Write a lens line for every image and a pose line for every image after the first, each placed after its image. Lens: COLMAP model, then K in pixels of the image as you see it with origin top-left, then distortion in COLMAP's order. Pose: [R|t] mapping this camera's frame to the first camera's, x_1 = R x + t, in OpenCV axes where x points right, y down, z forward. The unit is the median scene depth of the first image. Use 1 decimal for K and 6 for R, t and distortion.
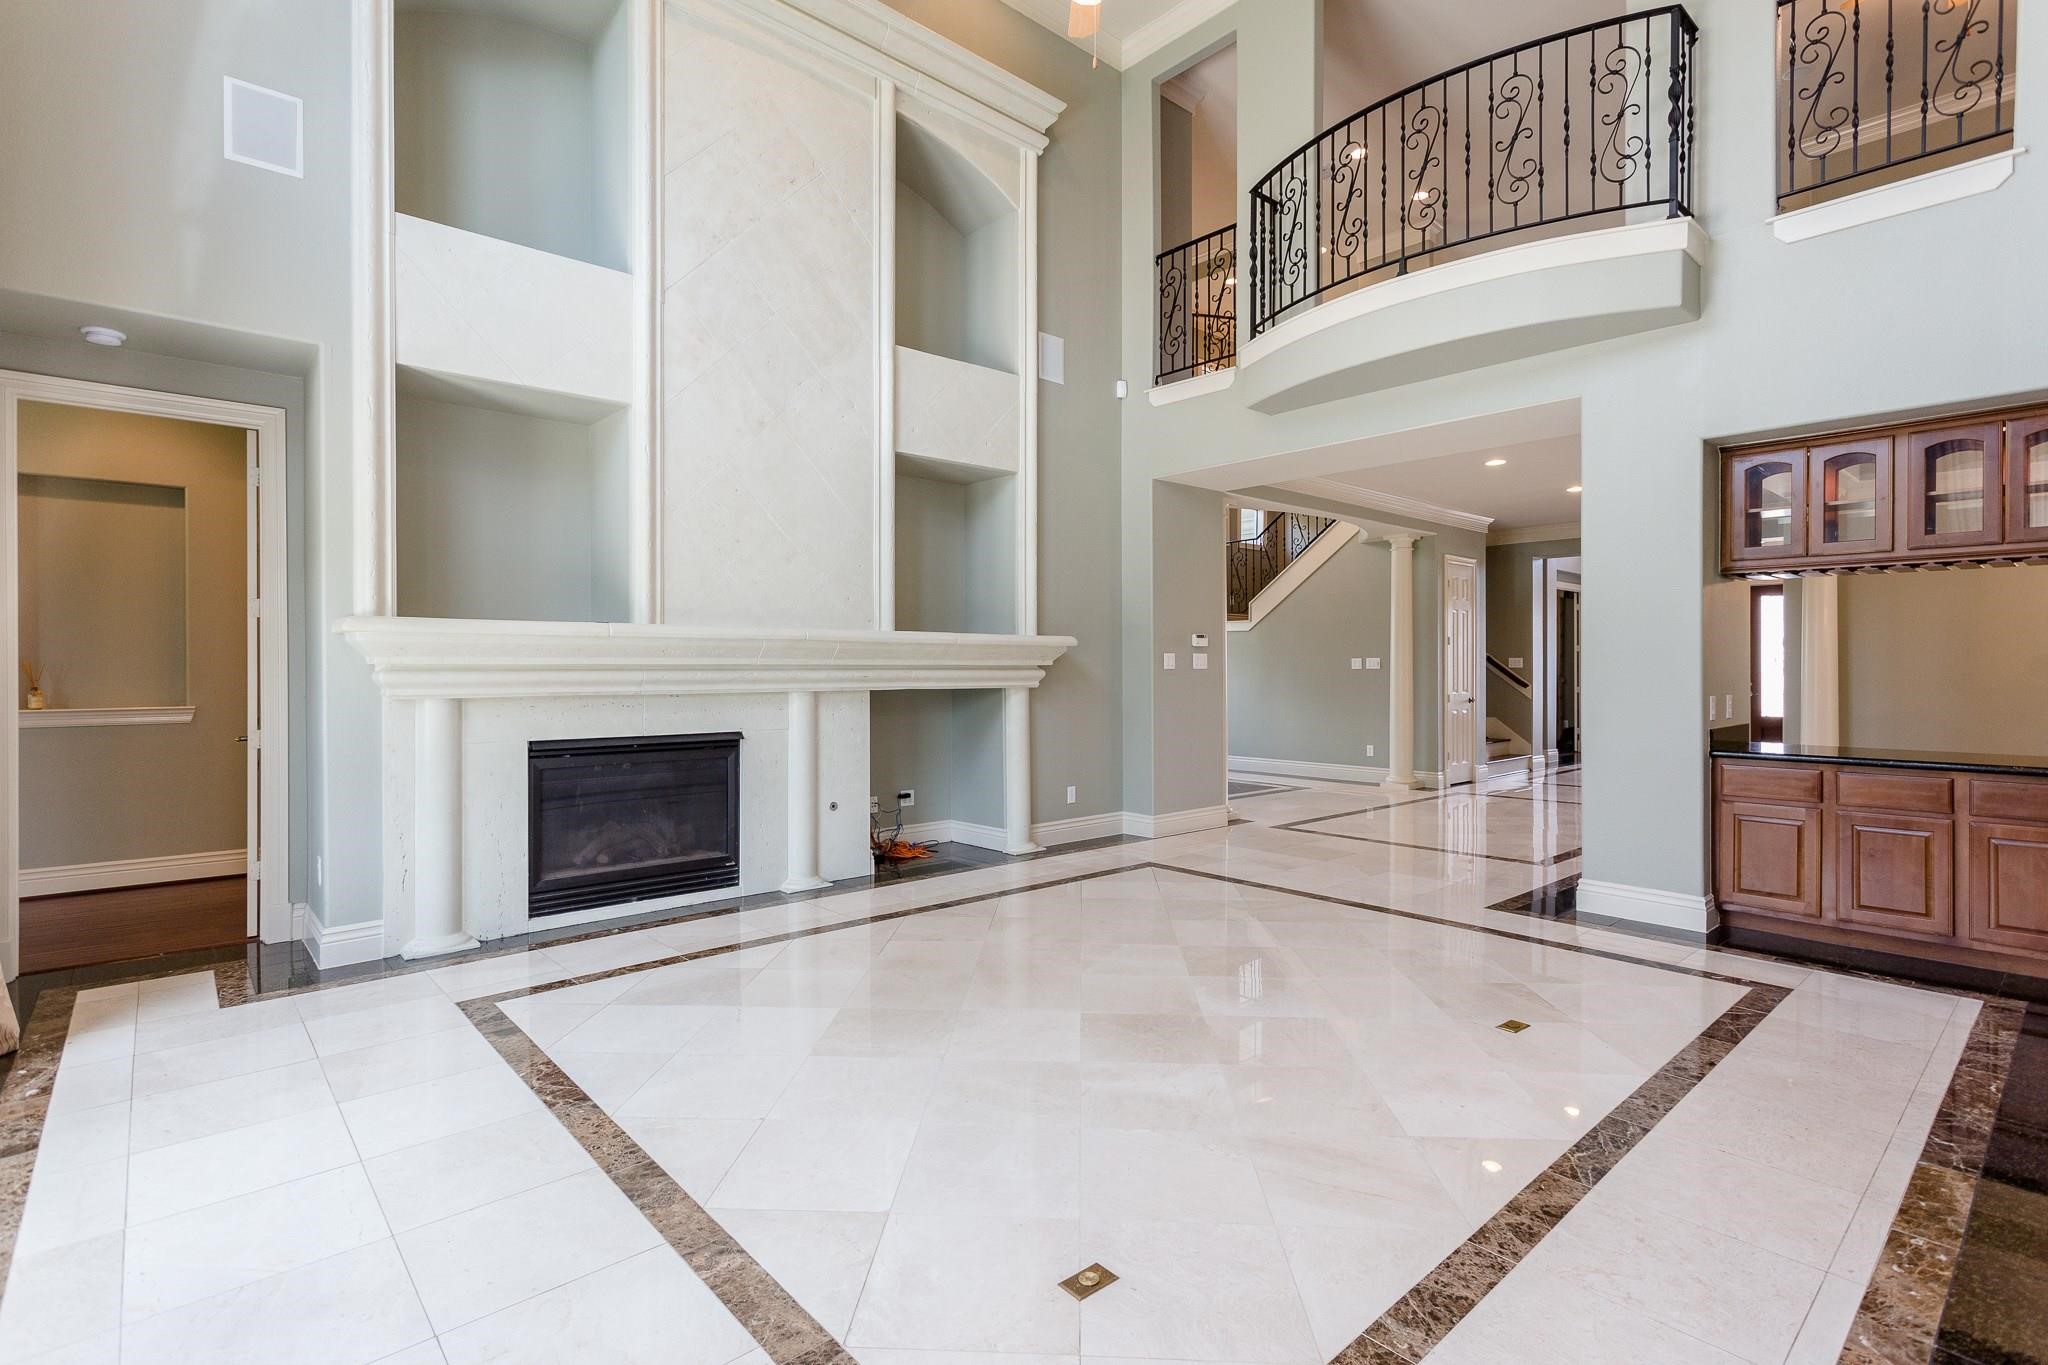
lens RADIAL K [[977.8, 0, 1019.3], [0, 977.8, 670.4], [0, 0, 1]] dist [0.006048, 0.000905]
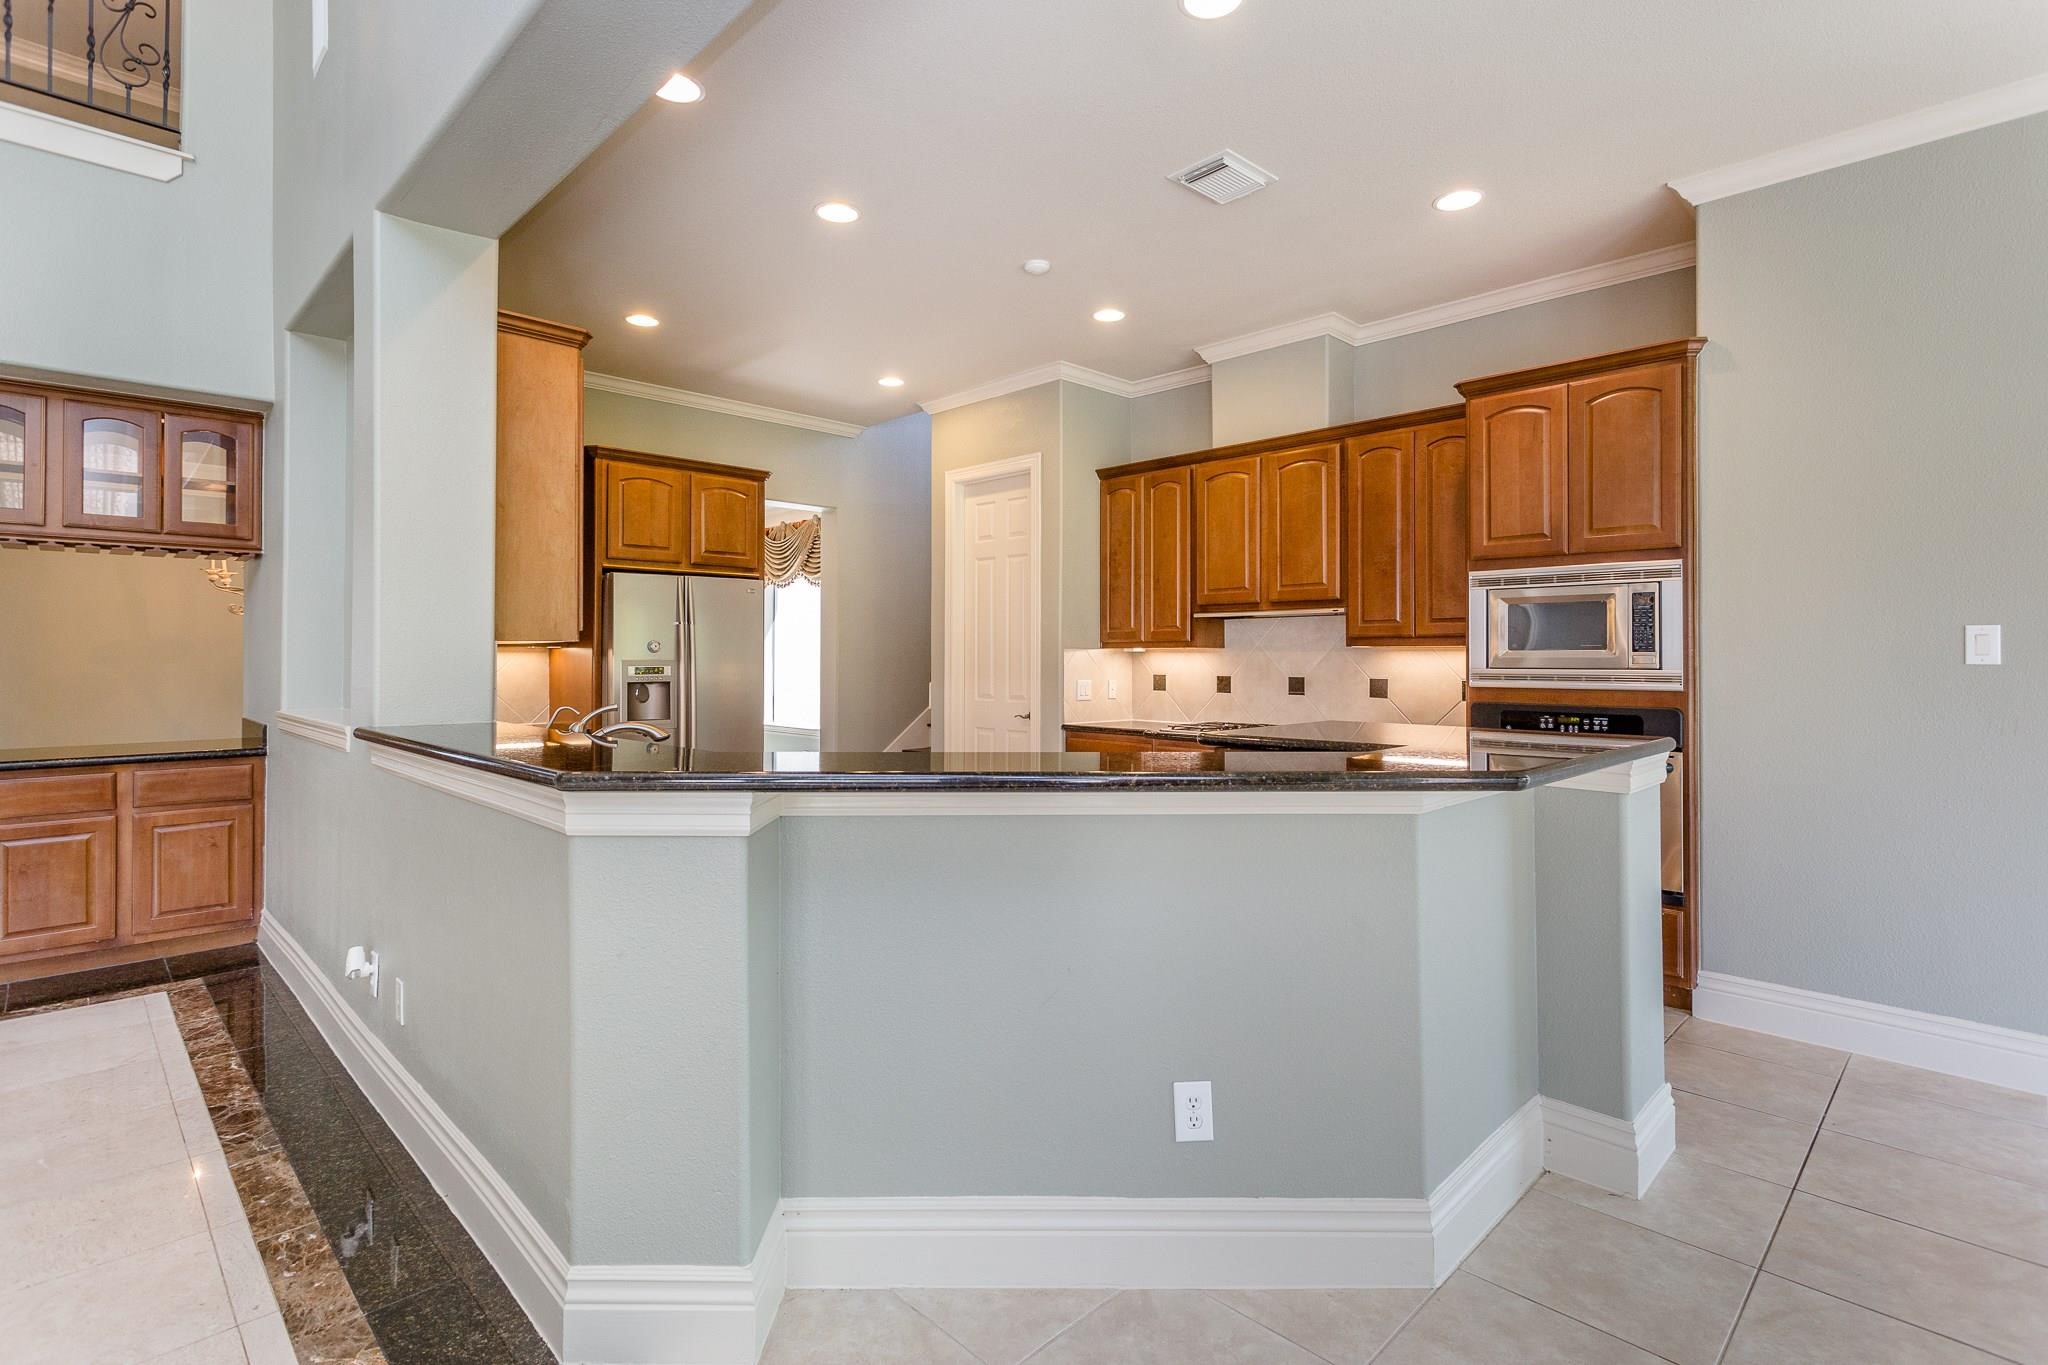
lens RADIAL K [[977.8, 0, 1048.4], [0, 977.8, 652.4], [0, 0, 1]] dist [0.006048, 0.000905]
pose [[-0.068791, 0.001915, 0.997629, -0.090499], [0.002527, 0.999995, -0.001745, -0.003773], [-0.997628, 0.002401, -0.068795, 0.209287]]
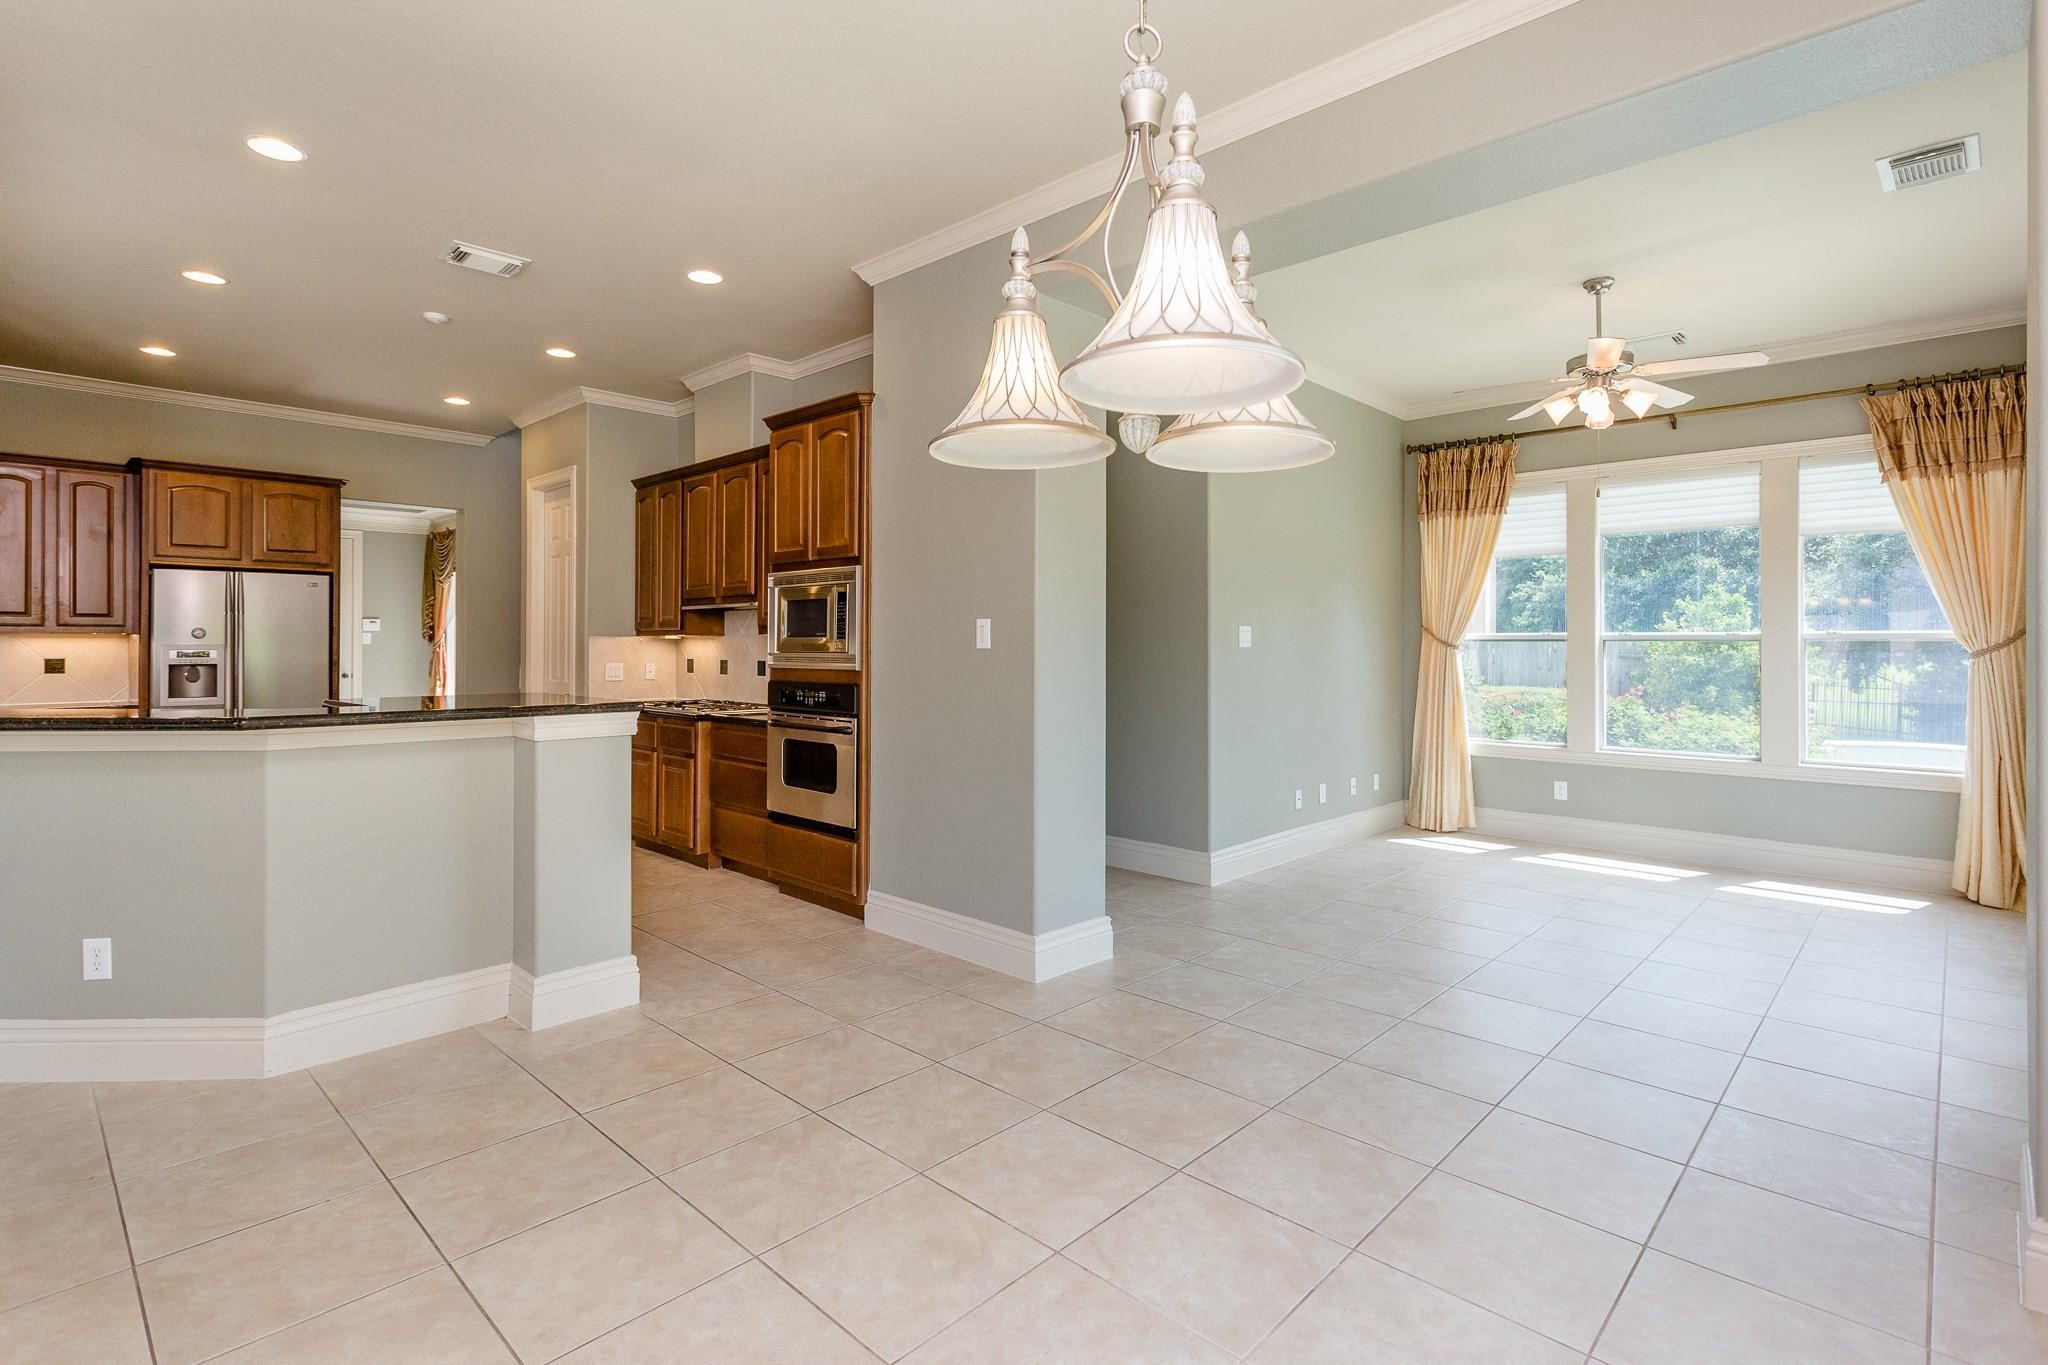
lens RADIAL K [[977.8, 0, 1052.9], [0, 977.8, 641.6], [0, 0, 1]] dist [0.006048, 0.000905]
pose [[-0.095856, 0.001822, 0.995394, -0.456219], [0.000497, 0.999998, -0.001782, 0.001965], [-0.995395, 0.000324, -0.095857, -0.725151]]
